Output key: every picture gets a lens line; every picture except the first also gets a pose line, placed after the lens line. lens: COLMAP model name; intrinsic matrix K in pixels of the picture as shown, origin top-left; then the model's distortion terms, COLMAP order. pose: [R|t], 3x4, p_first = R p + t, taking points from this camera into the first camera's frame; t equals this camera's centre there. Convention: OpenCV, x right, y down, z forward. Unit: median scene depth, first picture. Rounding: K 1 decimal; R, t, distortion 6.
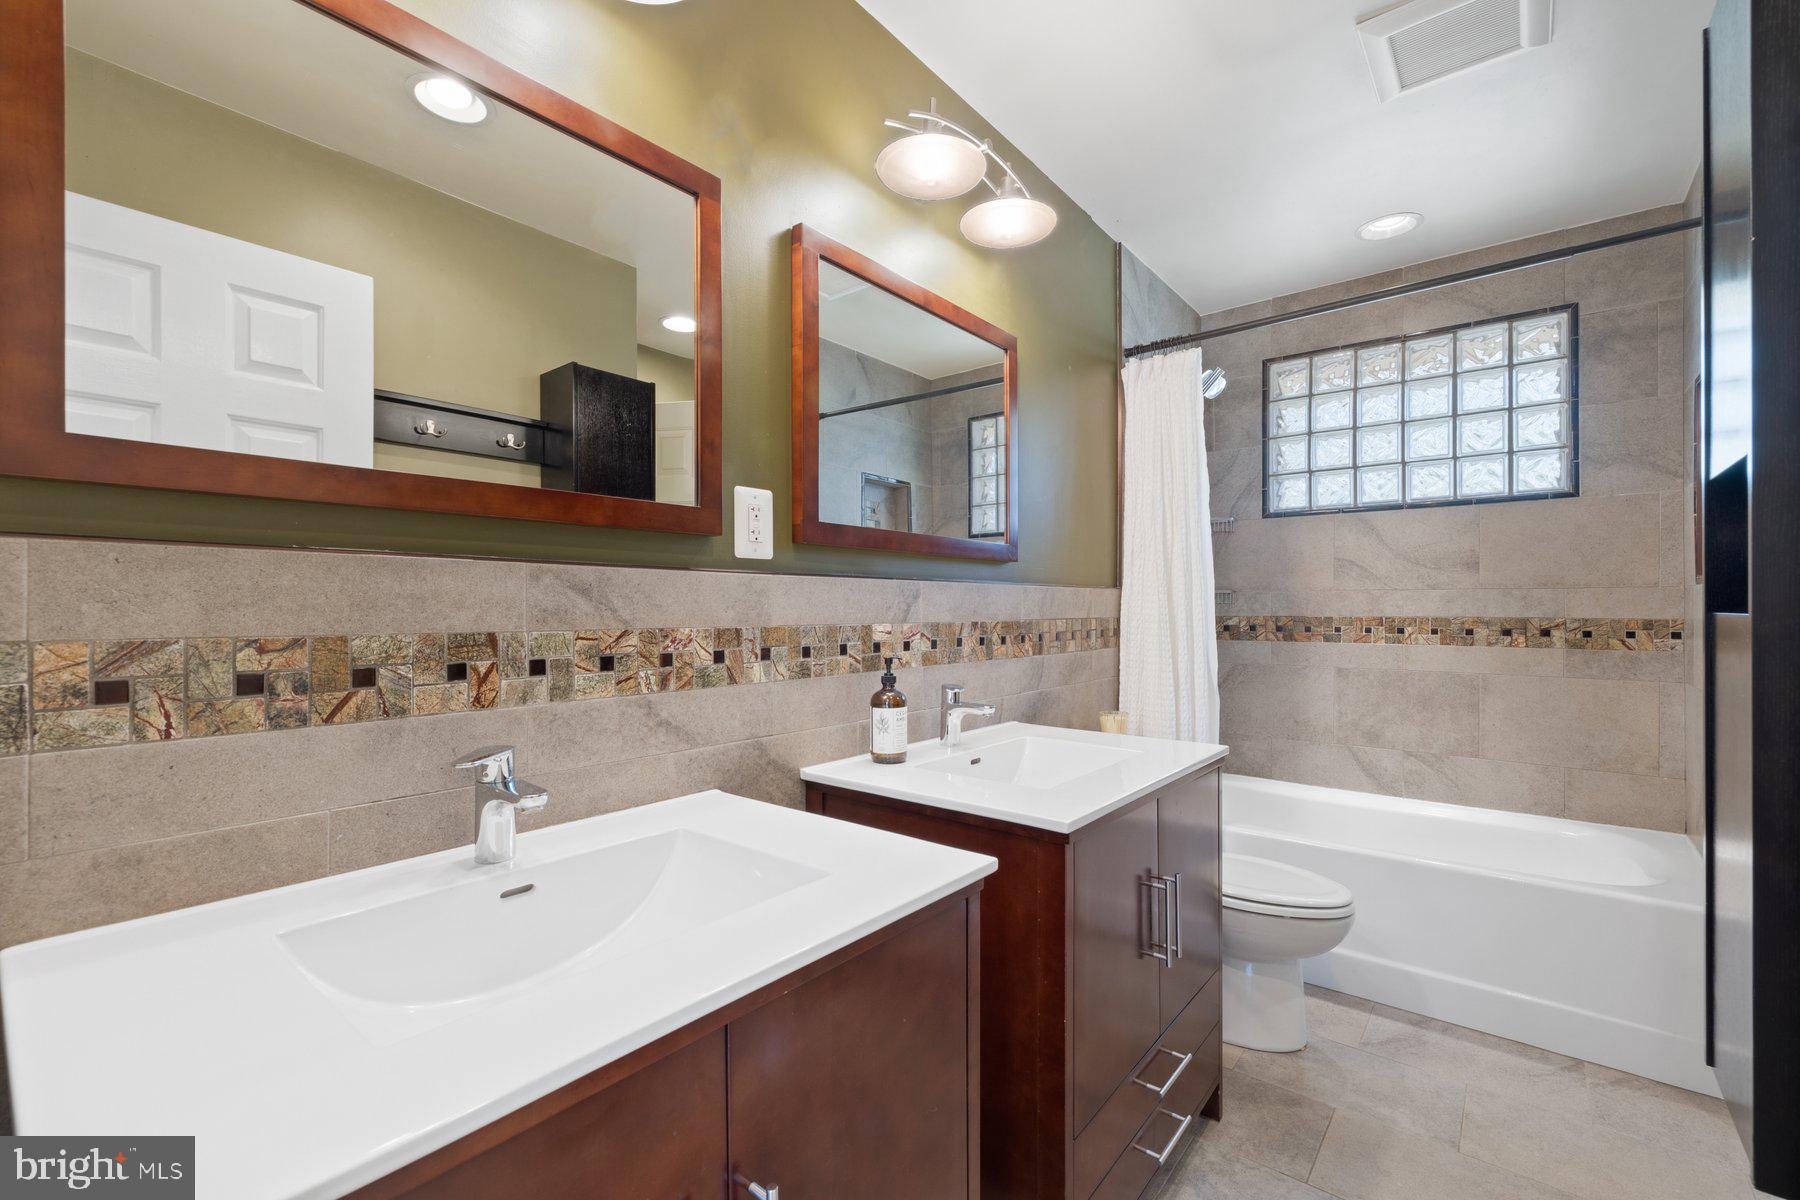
lens RADIAL K [[756.0, 0, 900.6], [0, 756.0, 603.8], [0, 0, 1]] dist [0.006016, -0.002909]
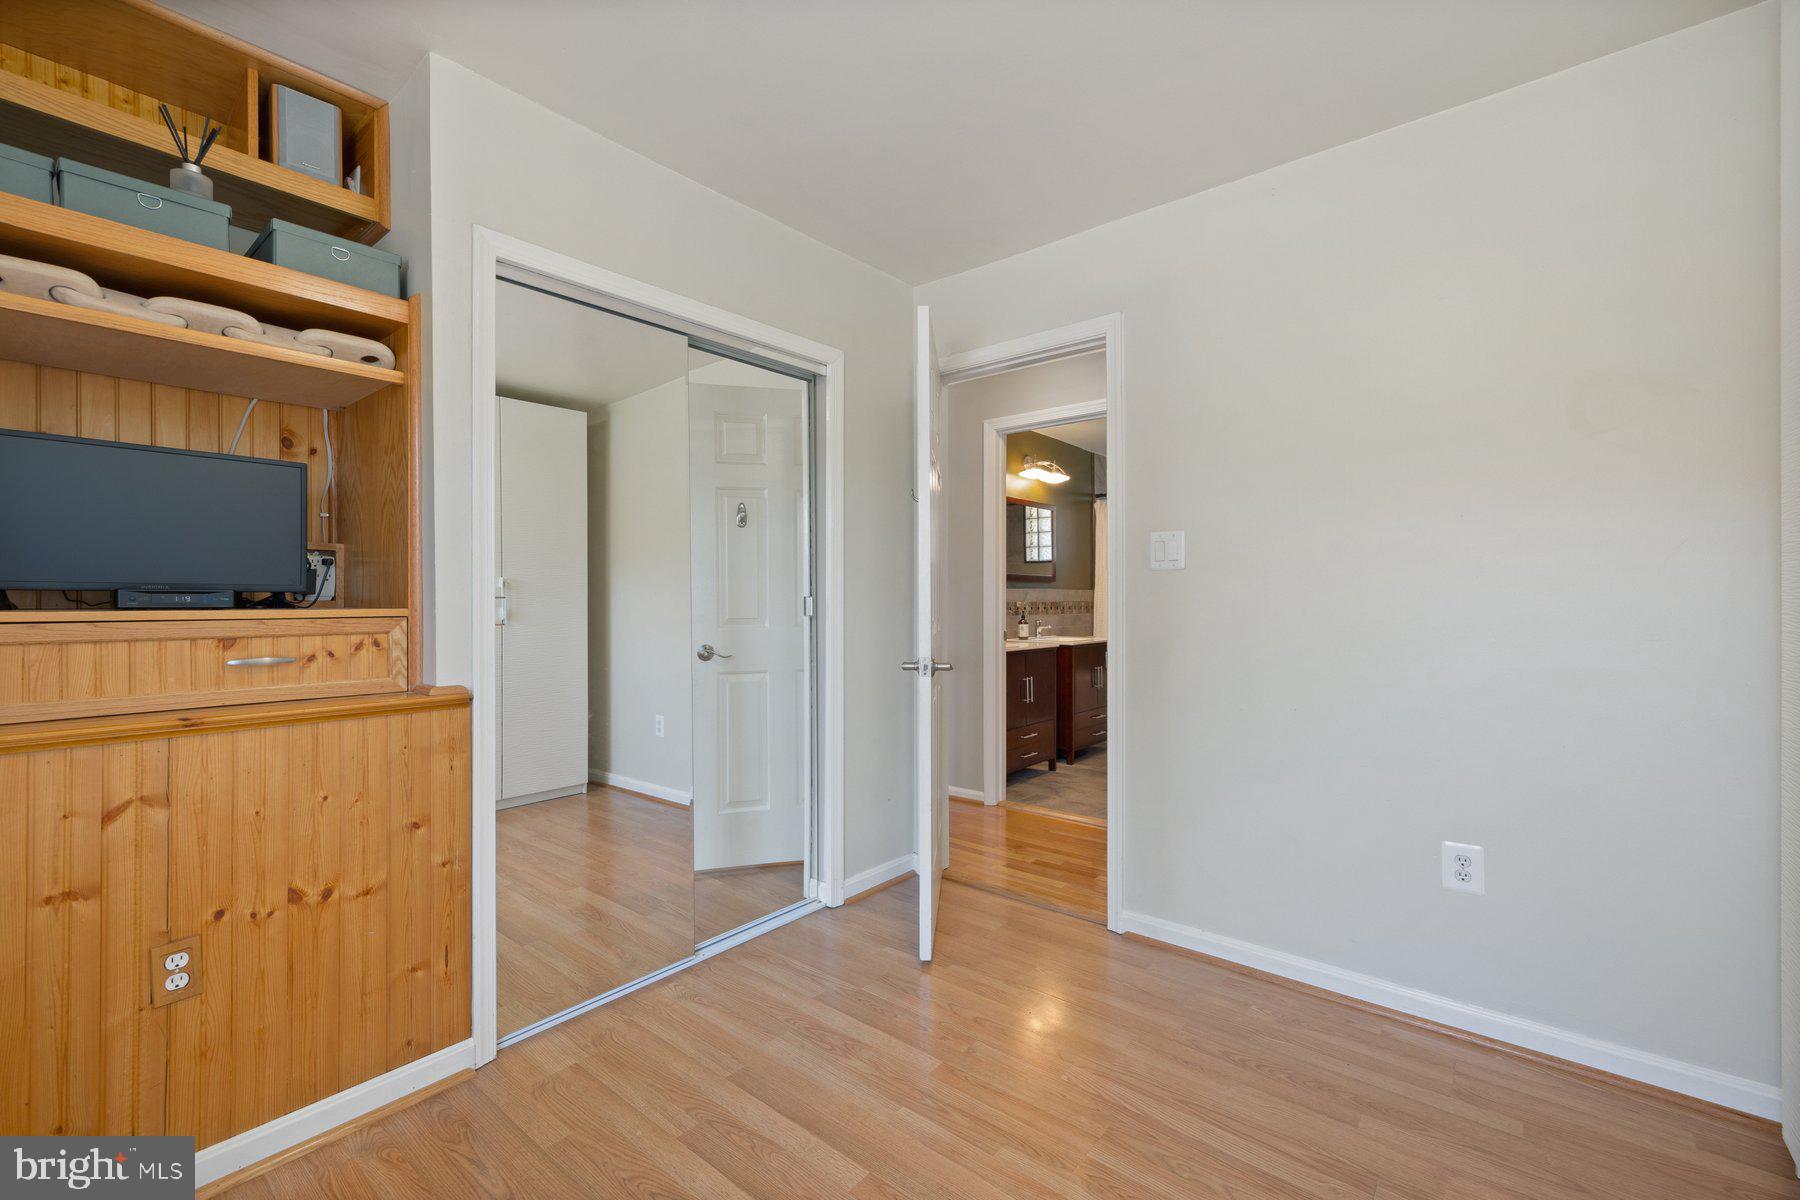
lens RADIAL K [[756.0, 0, 900.0], [0, 756.0, 599.6], [0, 0, 1]] dist [0.006016, -0.002909]
pose [[0.999971, -0.001058, -0.007593, -0.423323], [0.001091, 0.999990, 0.004343, 0.001542], [0.007588, -0.004352, 0.999962, -1.917005]]
